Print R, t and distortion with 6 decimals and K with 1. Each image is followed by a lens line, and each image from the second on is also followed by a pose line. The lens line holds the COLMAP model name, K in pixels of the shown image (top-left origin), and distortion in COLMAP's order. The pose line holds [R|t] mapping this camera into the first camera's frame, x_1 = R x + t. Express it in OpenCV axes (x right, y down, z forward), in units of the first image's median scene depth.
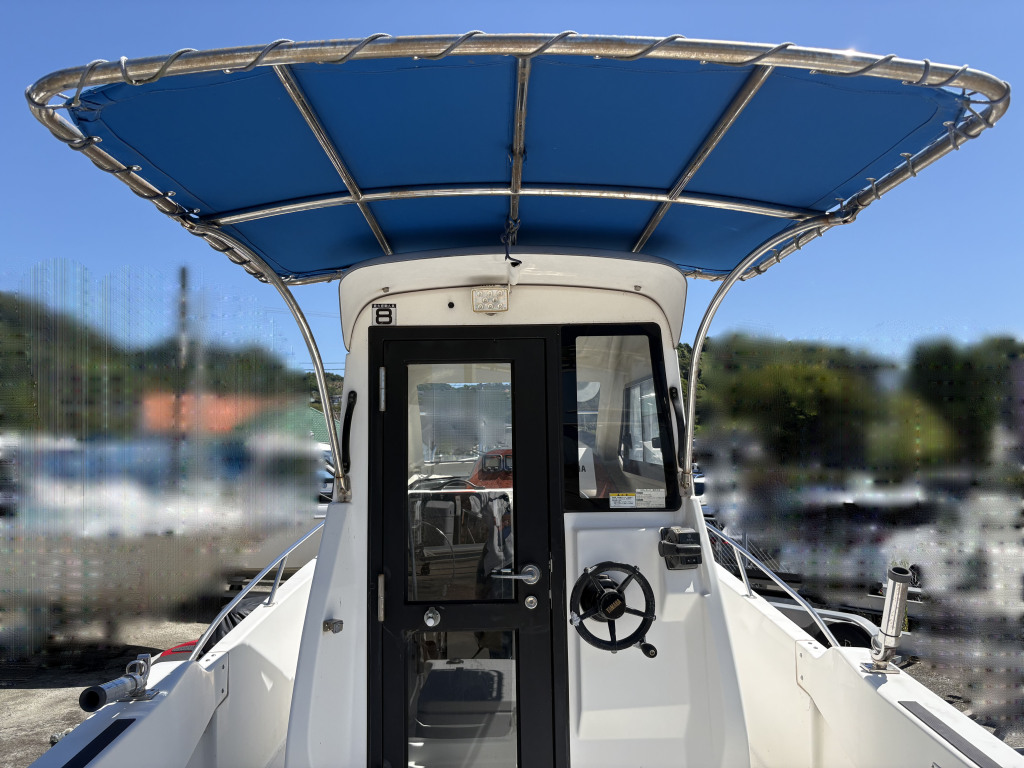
lens RADIAL K [[779.3, 0, 507.9], [0, 779.3, 382.5], [0, 0, 1]] dist [0.012359, 0.001699]
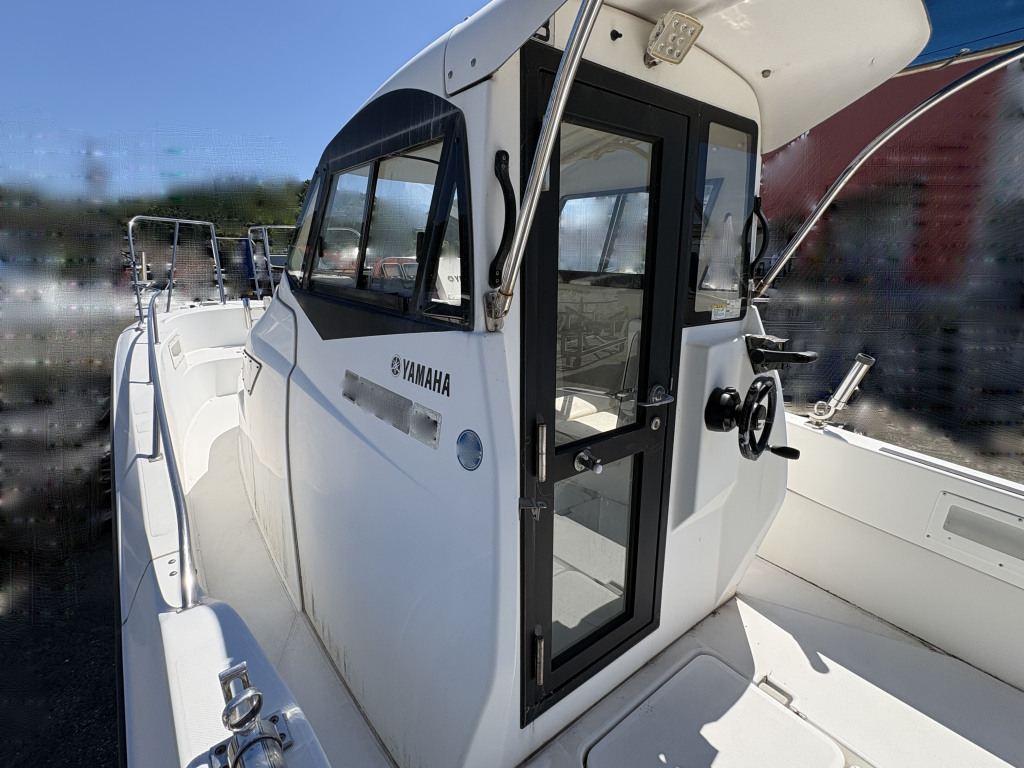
lens RADIAL K [[487.4, 0, 512.5], [0, 487.4, 387.5], [0, 0, 1]] dist [-0.000138, -0.000137]
pose [[0.796896, -0.133723, 0.589130, -0.435587], [-0.071110, 0.947651, 0.311291, 0.065467], [-0.599916, -0.289960, 0.745670, 0.650942]]
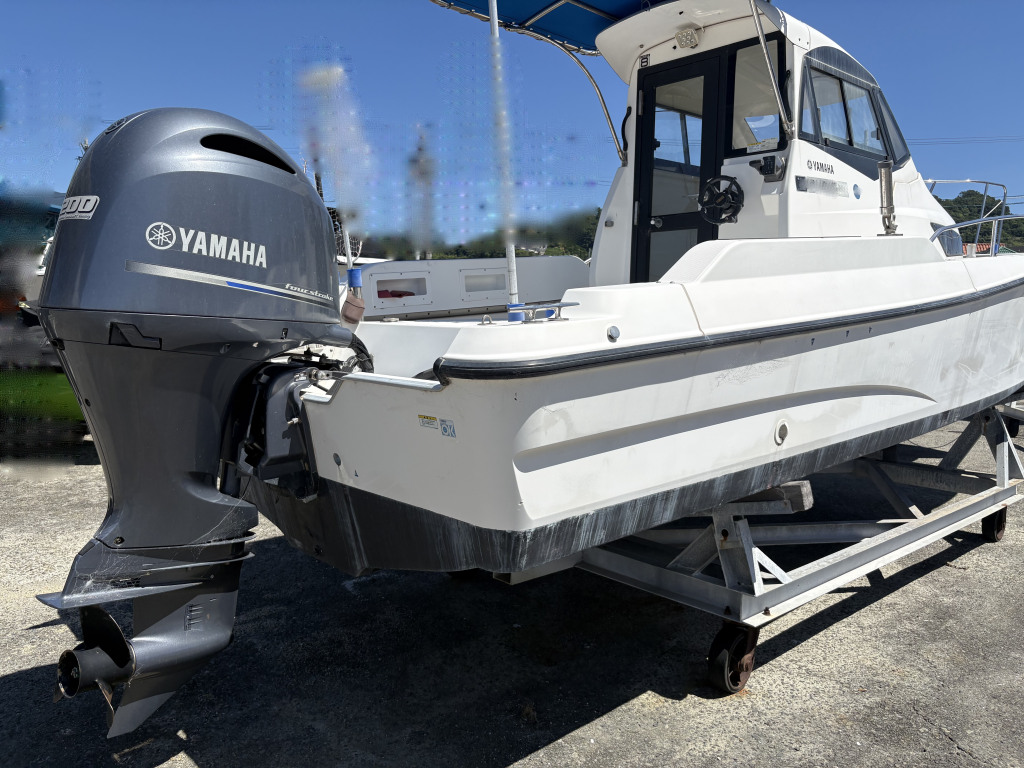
lens RADIAL K [[779.3, 0, 516.6], [0, 779.3, 381.5], [0, 0, 1]] dist [0.012359, 0.001699]
pose [[0.676692, 0.091292, -0.730584, 1.051133], [0.039033, 0.986439, 0.159417, 0.352282], [0.735231, -0.136393, 0.663952, -0.546124]]
